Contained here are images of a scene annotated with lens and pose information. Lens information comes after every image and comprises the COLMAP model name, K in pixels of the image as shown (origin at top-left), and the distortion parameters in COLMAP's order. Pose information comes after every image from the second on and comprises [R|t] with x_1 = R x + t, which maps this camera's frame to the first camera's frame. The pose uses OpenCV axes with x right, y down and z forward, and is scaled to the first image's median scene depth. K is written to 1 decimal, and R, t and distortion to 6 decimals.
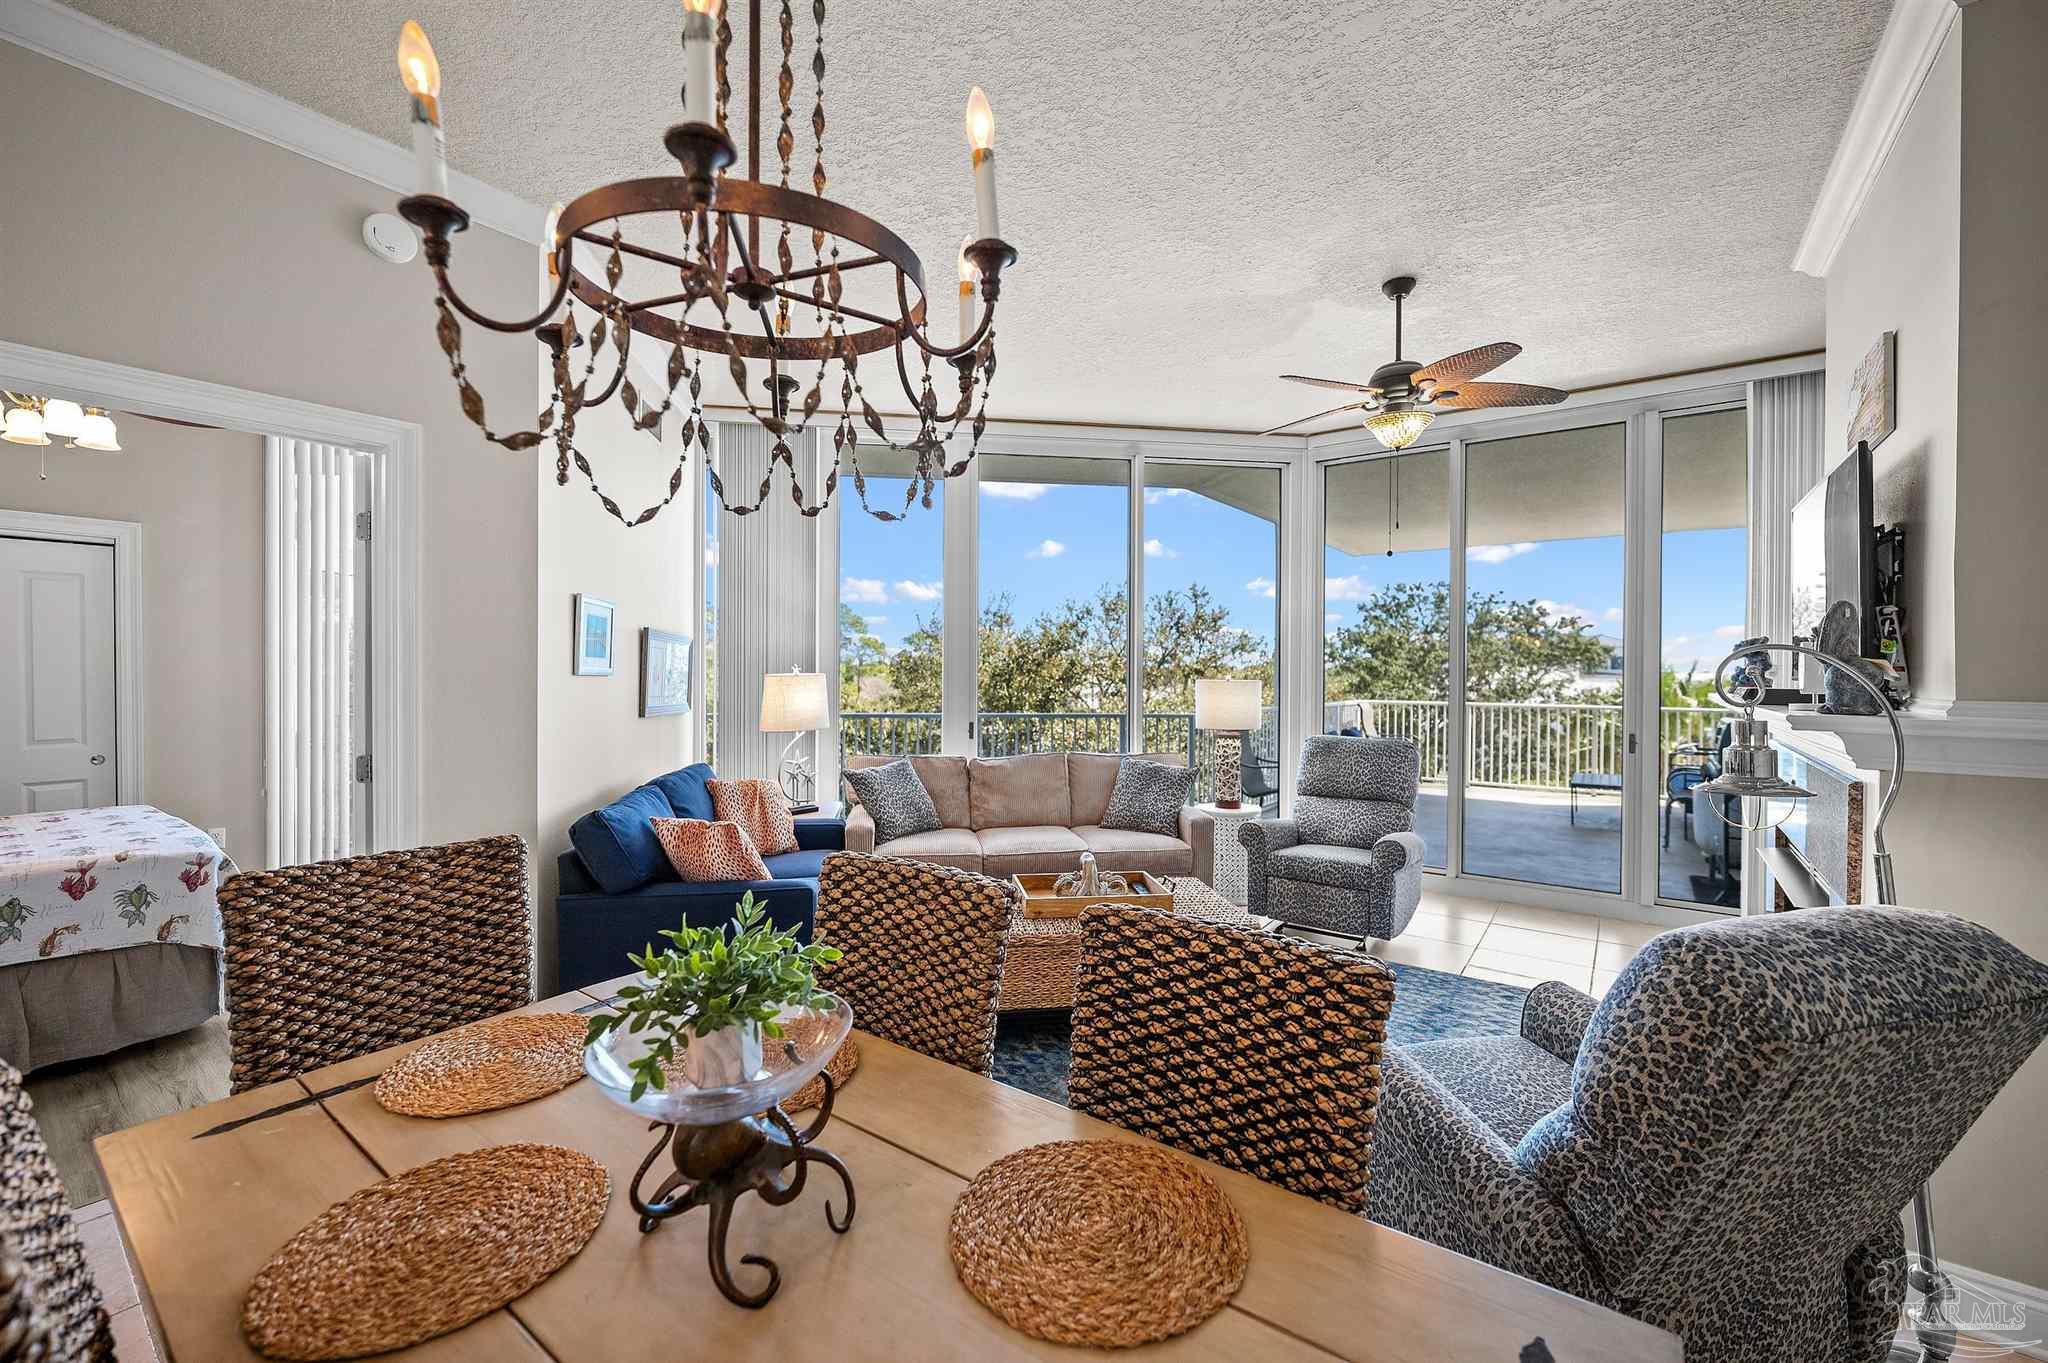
lens RADIAL K [[820.4, 0, 1020.5], [0, 820.4, 675.3], [0, 0, 1]] dist [-0.007559, -0.000204]
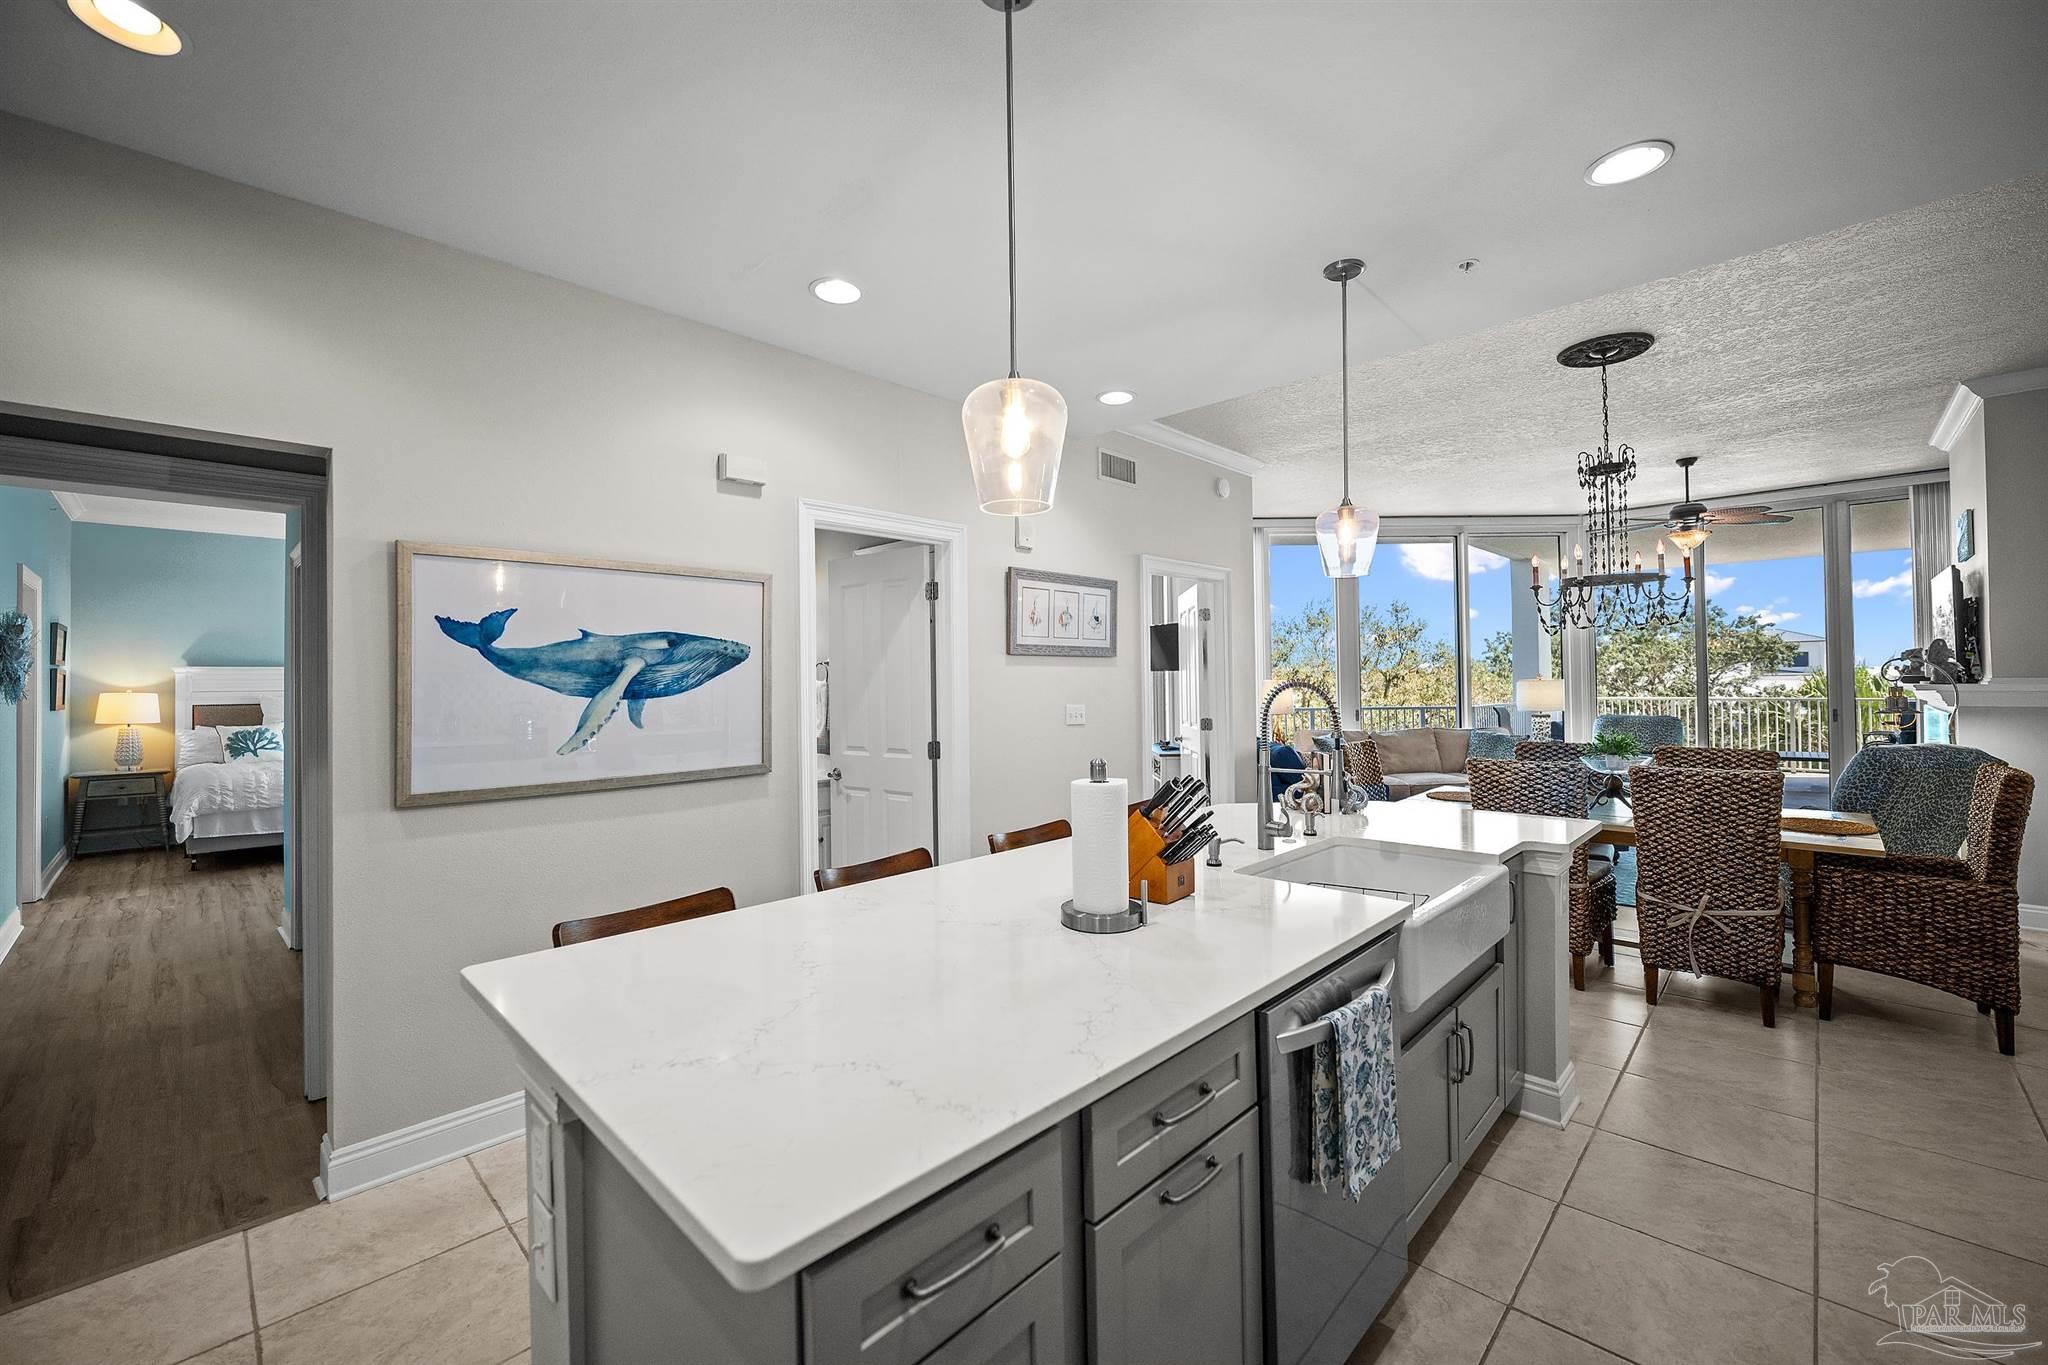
lens RADIAL K [[837.5, 0, 1013.0], [0, 837.5, 662.2], [0, 0, 1]] dist [-0.000042, 0.000324]
pose [[0.992700, -0.021463, -0.118686, -0.320058], [0.018024, 0.999388, -0.029976, 0.001553], [0.119257, 0.027618, 0.992479, -0.400254]]
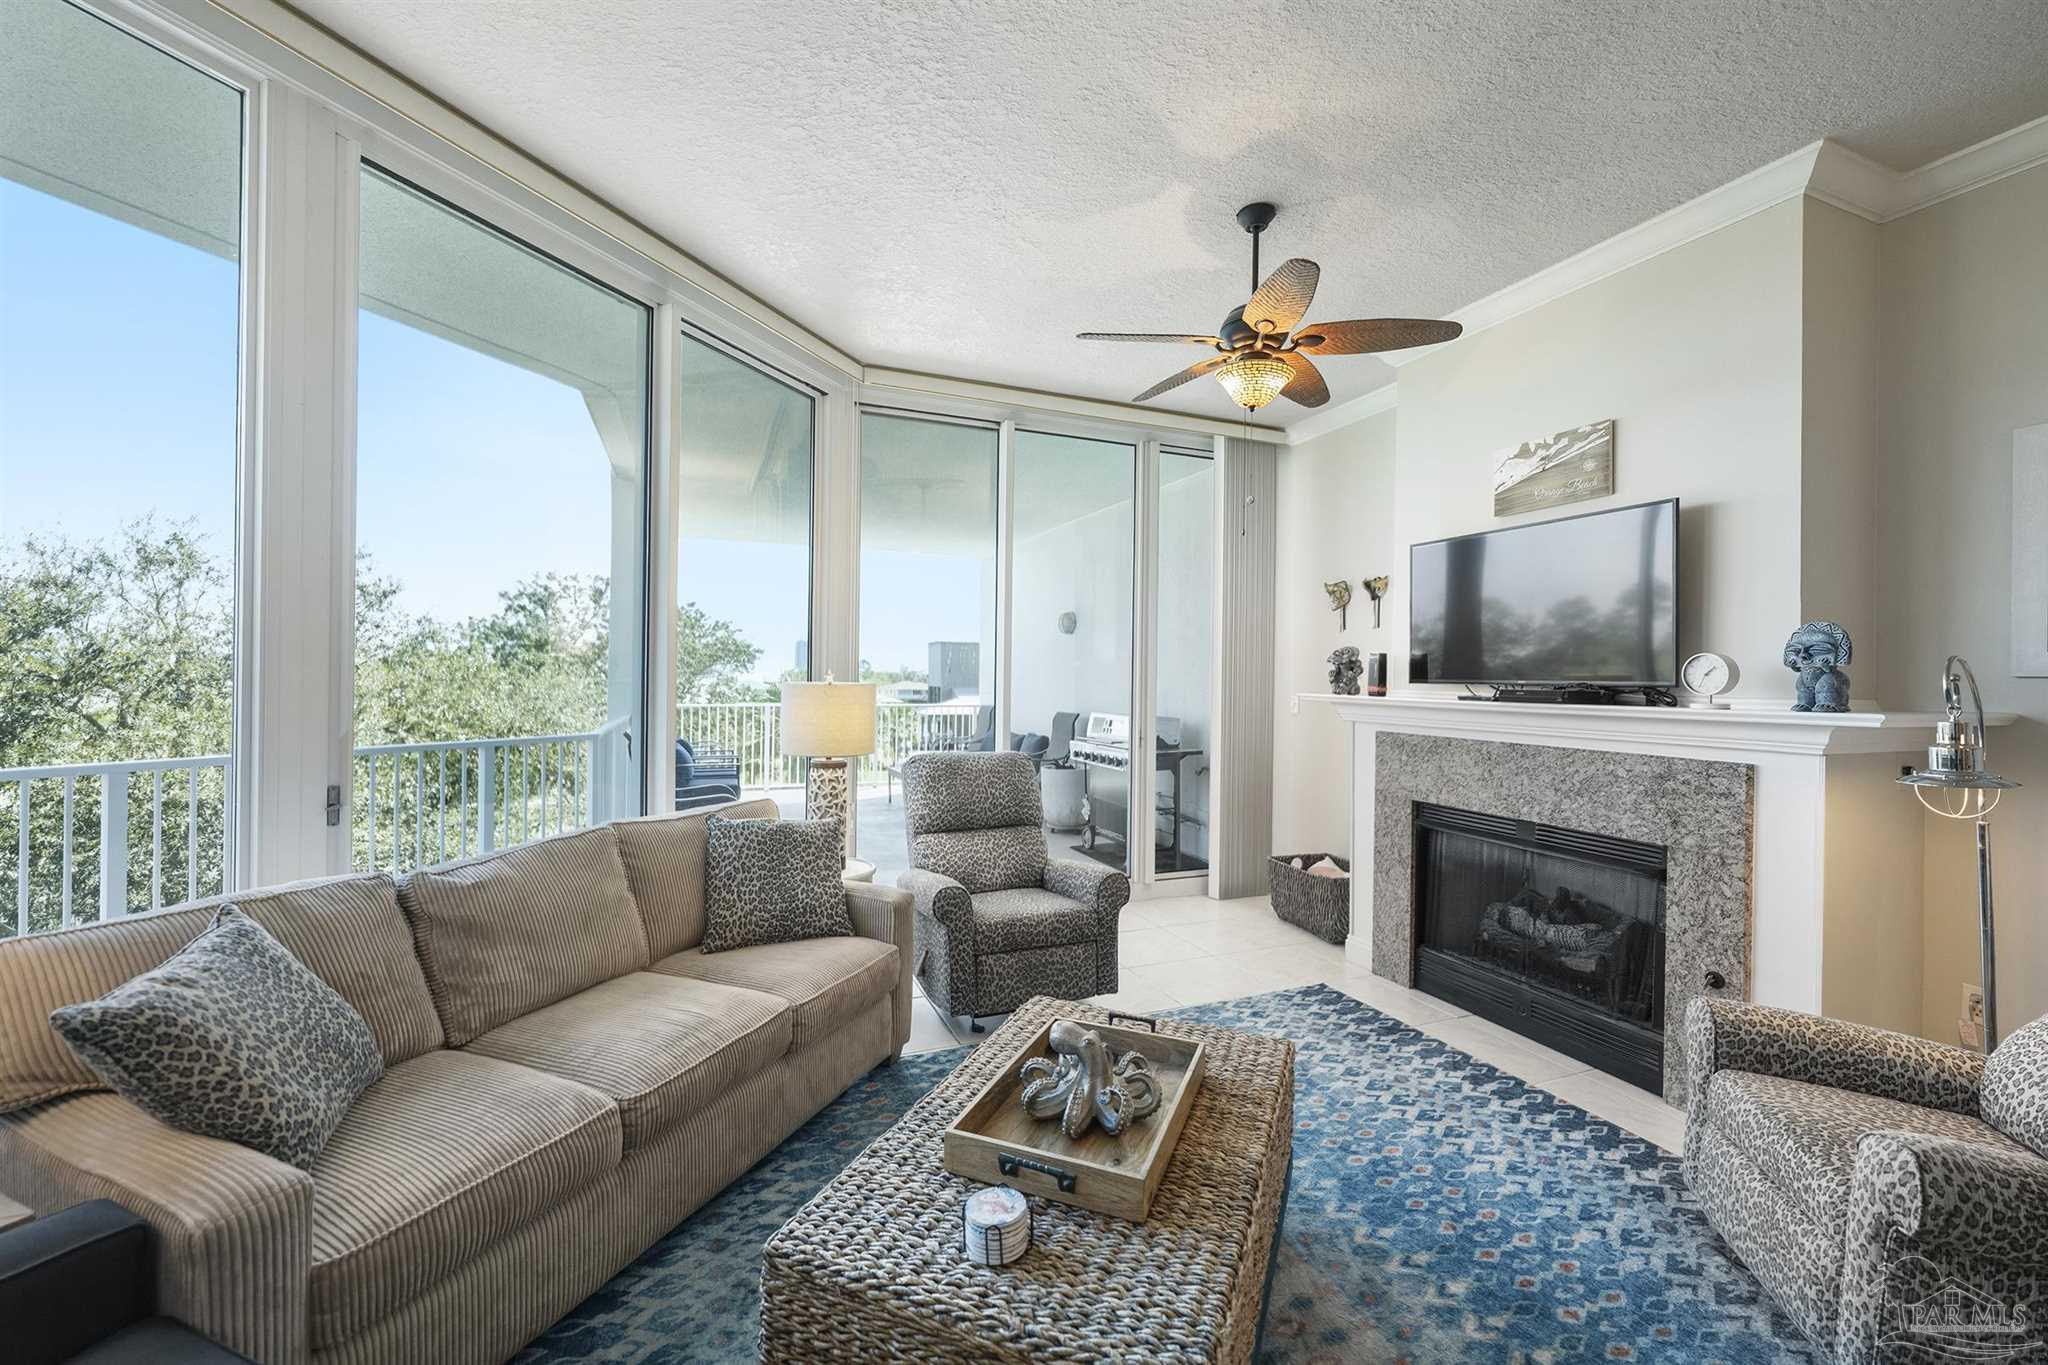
lens RADIAL K [[820.4, 0, 1020.5], [0, 820.4, 676.3], [0, 0, 1]] dist [-0.007559, -0.000204]
pose [[0.512065, 0.000765, 0.858947, -0.151716], [-0.004206, 0.999990, 0.001617, -0.000712], [-0.858937, -0.004440, 0.512063, 0.306275]]
